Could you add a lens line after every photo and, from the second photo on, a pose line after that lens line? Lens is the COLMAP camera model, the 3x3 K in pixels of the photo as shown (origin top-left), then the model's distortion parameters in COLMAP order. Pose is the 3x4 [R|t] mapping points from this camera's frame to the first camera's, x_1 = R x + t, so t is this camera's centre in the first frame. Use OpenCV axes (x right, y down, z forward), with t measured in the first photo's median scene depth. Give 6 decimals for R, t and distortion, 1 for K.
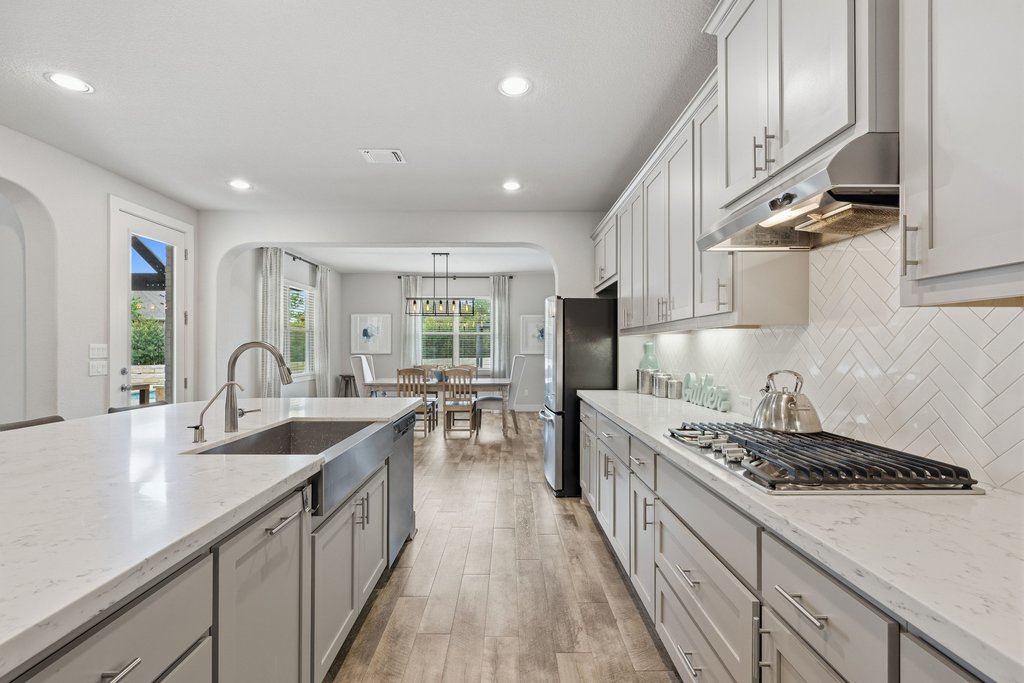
lens RADIAL K [[454.0, 0, 509.5], [0, 454.0, 345.8], [0, 0, 1]] dist [-0.000130, 0.000489]
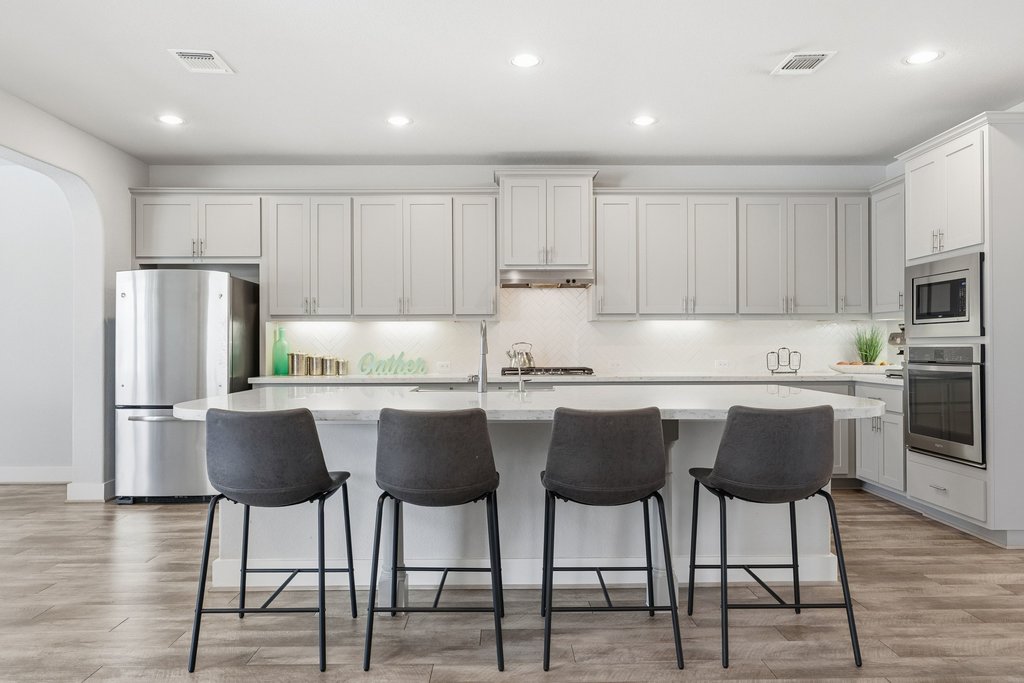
lens RADIAL K [[688.6, 0, 516.2], [0, 688.6, 343.1], [0, 0, 1]] dist [-0.001689, -0.001695]
pose [[-0.016463, 0.000889, 0.999864, -0.728909], [-0.000876, 0.999999, -0.000904, 0.015521], [-0.999864, -0.000891, -0.016462, 0.275106]]
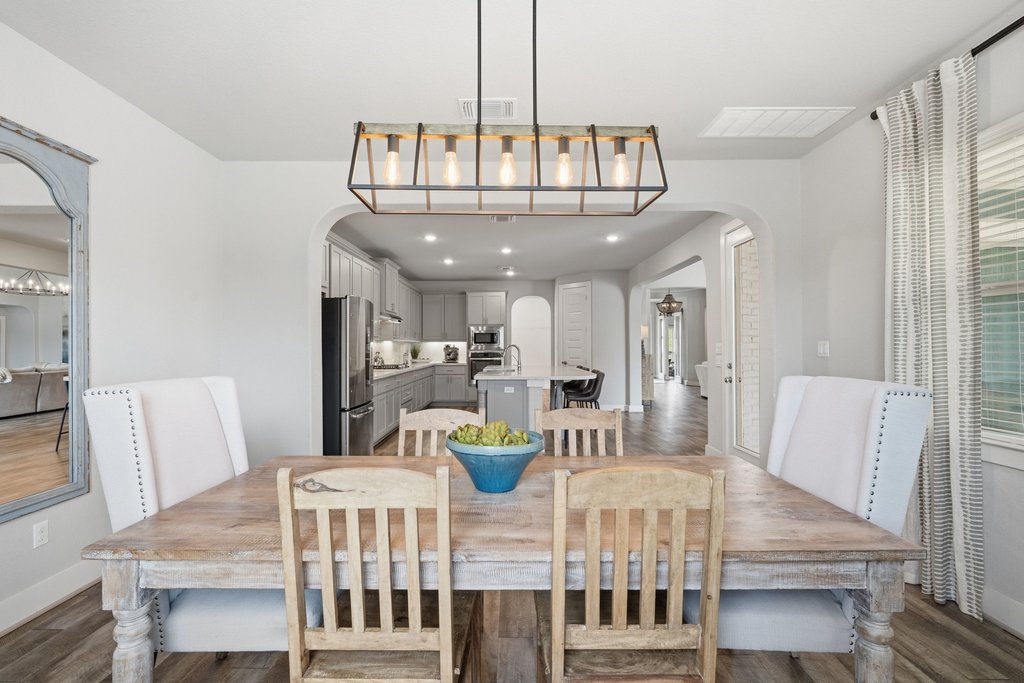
lens RADIAL K [[474.6, 0, 514.8], [0, 474.6, 344.5], [0, 0, 1]] dist [-0.000230, -0.000122]
pose [[-0.999994, -0.000589, -0.003323, -0.165076], [-0.000559, 0.999960, -0.008879, 0.006293], [0.003328, -0.008877, -0.999955, 1.384003]]
